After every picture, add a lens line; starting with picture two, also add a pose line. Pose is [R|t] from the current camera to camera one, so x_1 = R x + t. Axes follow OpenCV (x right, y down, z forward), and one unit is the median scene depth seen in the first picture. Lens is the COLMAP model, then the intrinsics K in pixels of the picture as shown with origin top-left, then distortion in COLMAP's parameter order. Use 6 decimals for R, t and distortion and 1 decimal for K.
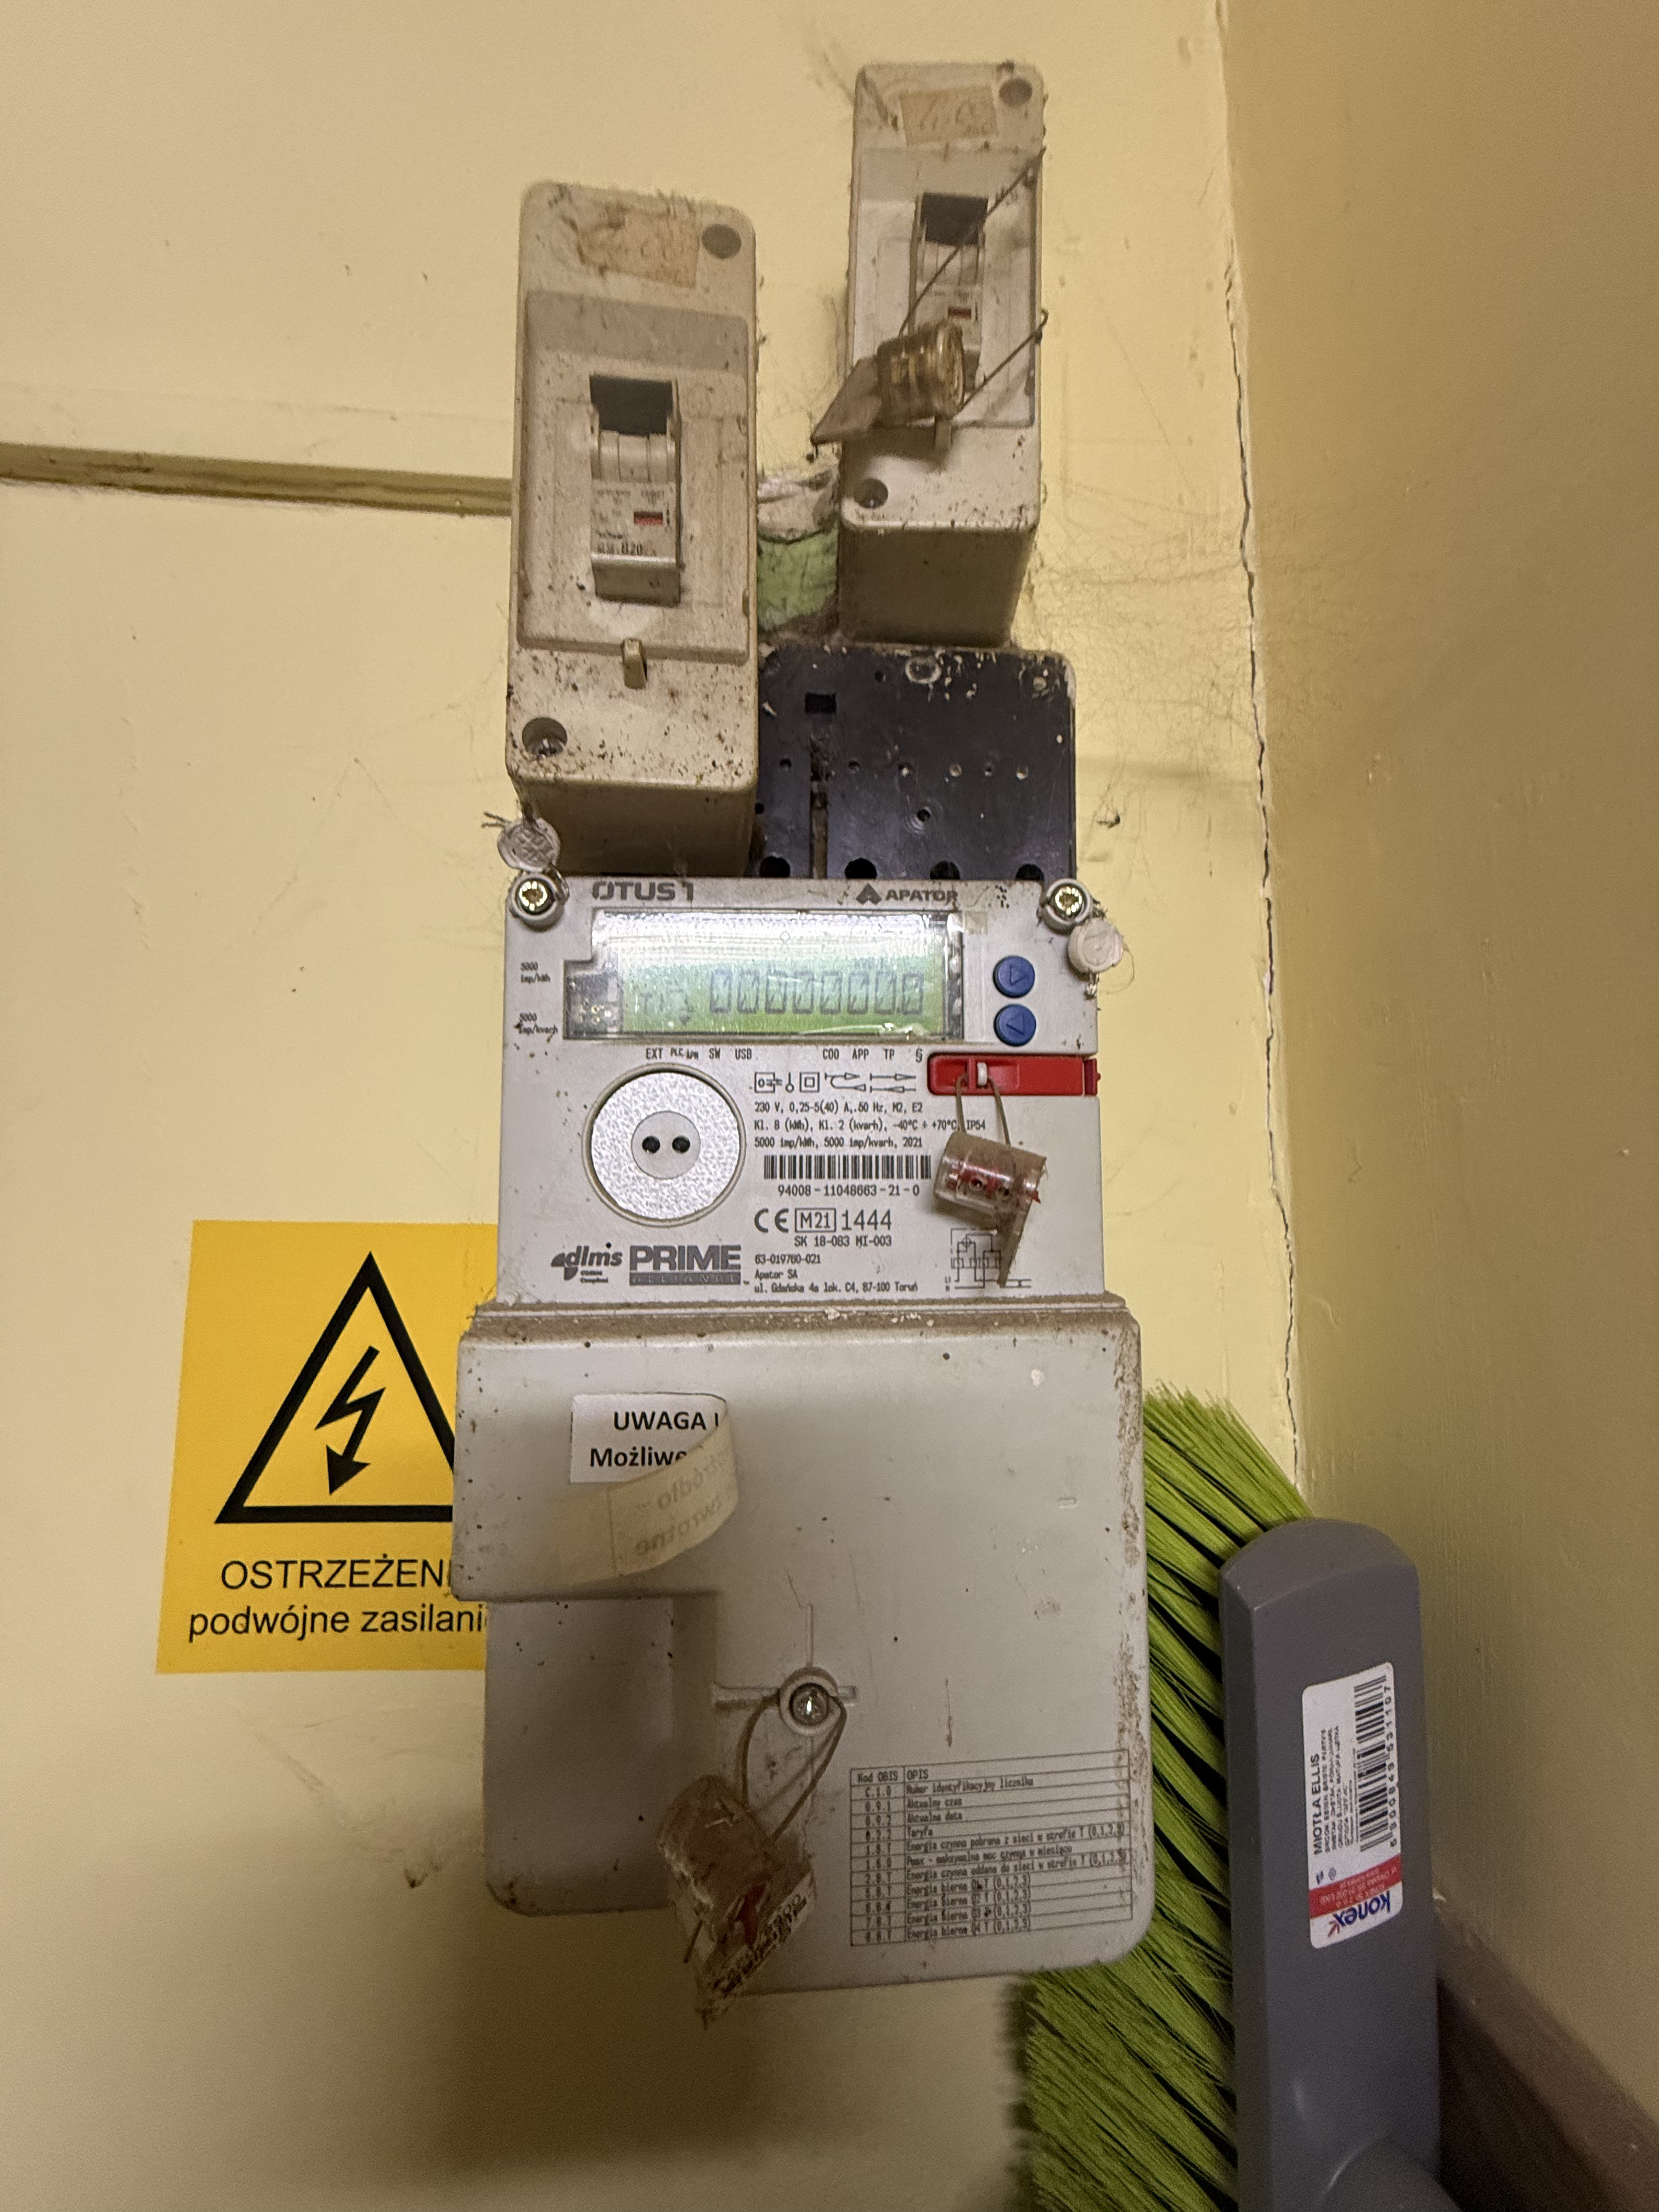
lens RADIAL K [[890.3, 0, 803.2], [0, 890.3, 1120.3], [0, 0, 1]] dist [0.002280, -0.000505]
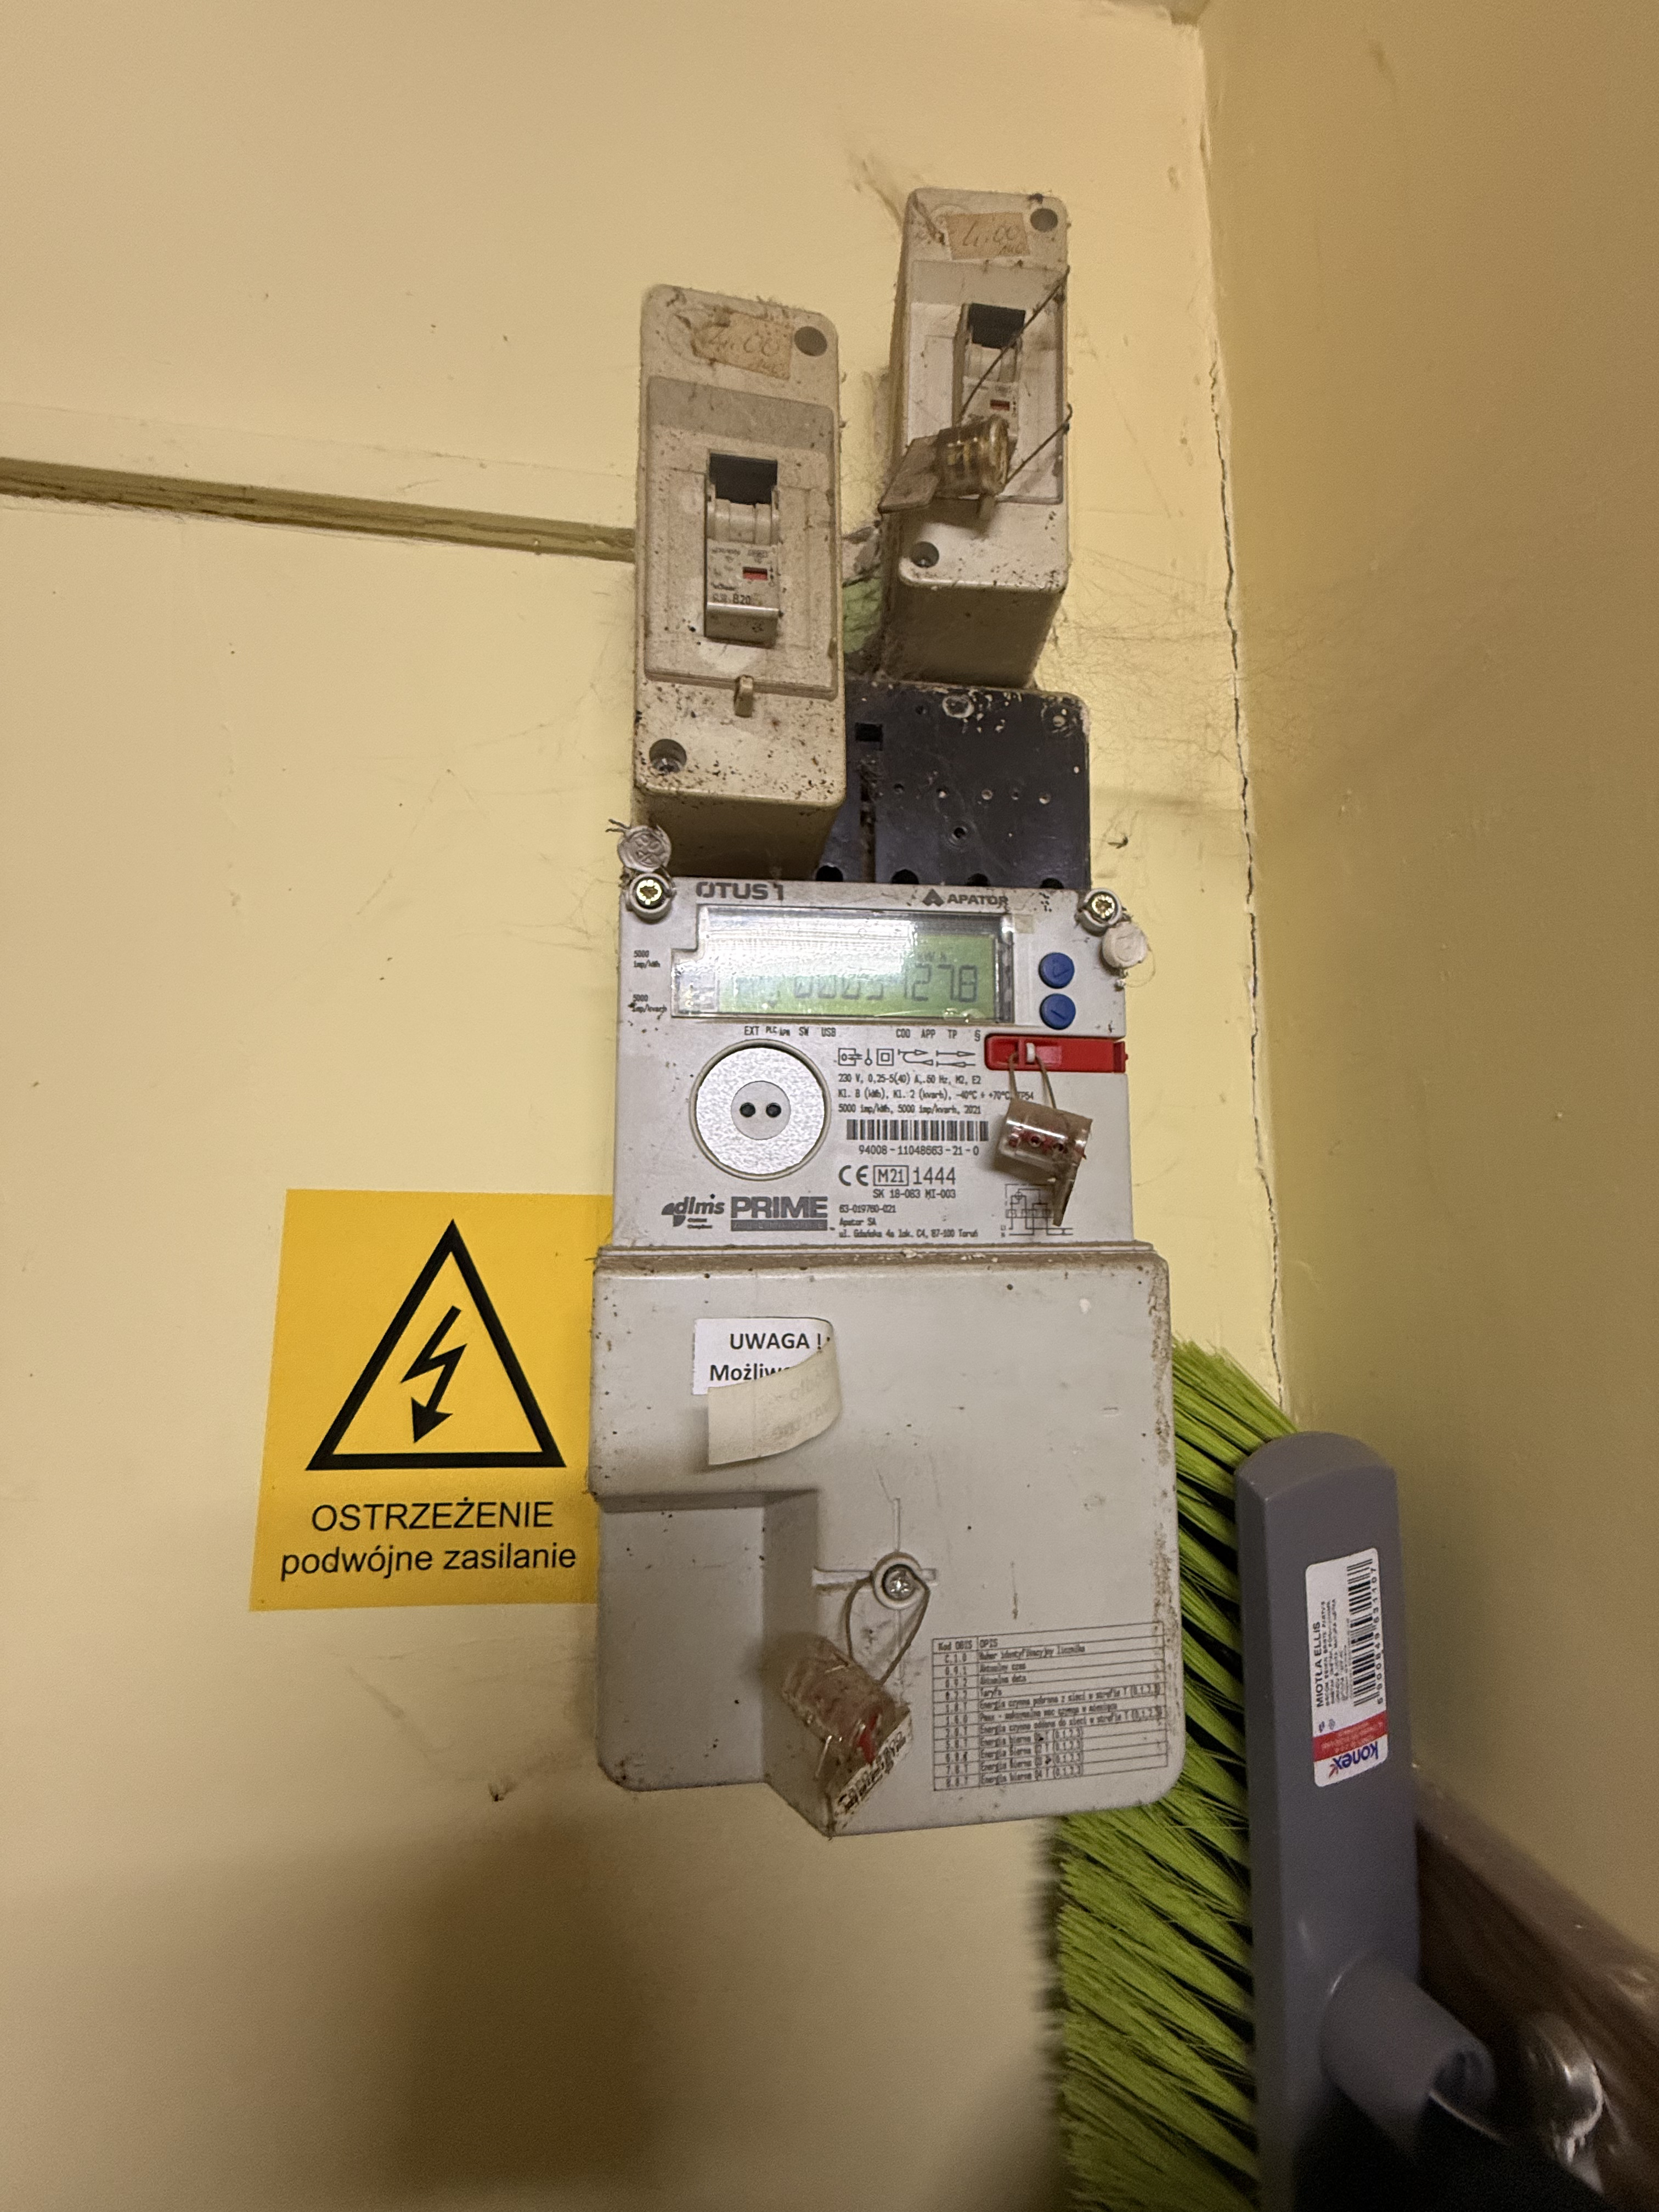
lens RADIAL K [[890.3, 0, 806.9], [0, 890.3, 1117.5], [0, 0, 1]] dist [0.002280, -0.000505]
pose [[0.998630, 0.008277, 0.051669, -0.152518], [-0.007022, 0.999677, -0.024416, 0.064341], [-0.051855, 0.024020, 0.998366, -0.148854]]
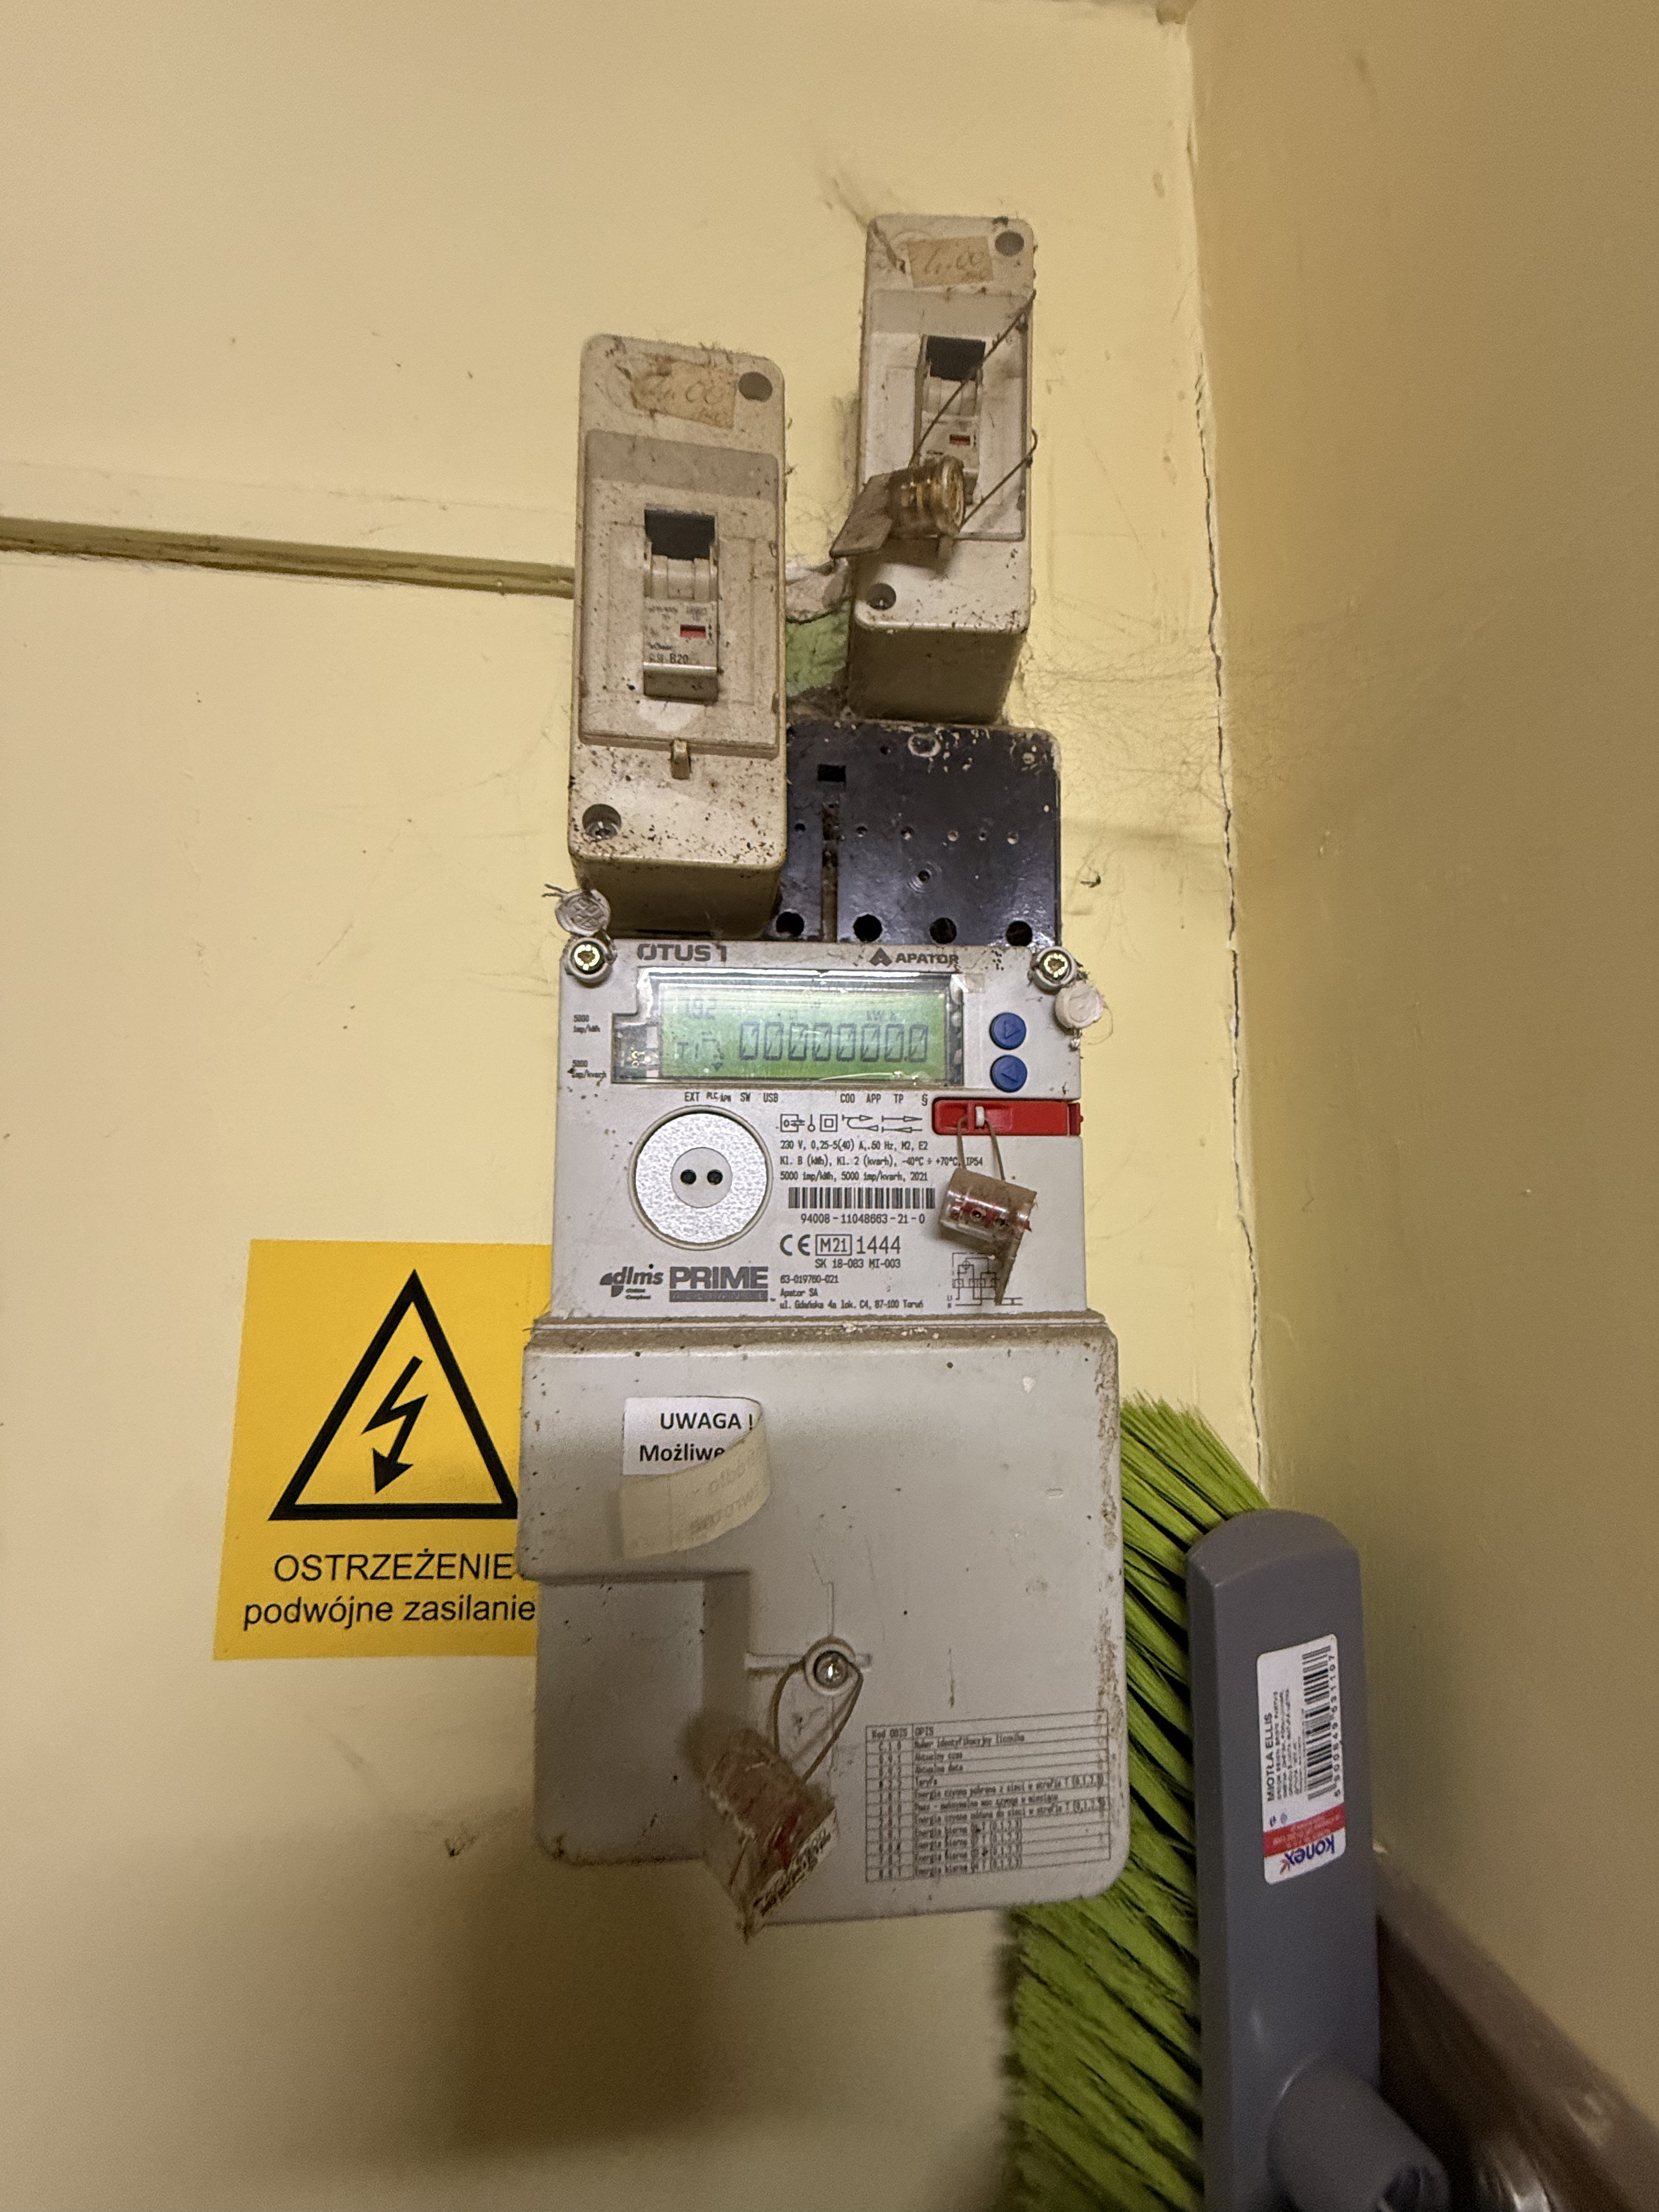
lens RADIAL K [[890.3, 0, 800.4], [0, 890.3, 1119.4], [0, 0, 1]] dist [0.002280, -0.000505]
pose [[0.999811, 0.006952, 0.018145, -0.049249], [-0.006669, 0.999856, -0.015614, -0.028946], [-0.018251, 0.015490, 0.999713, -0.133377]]
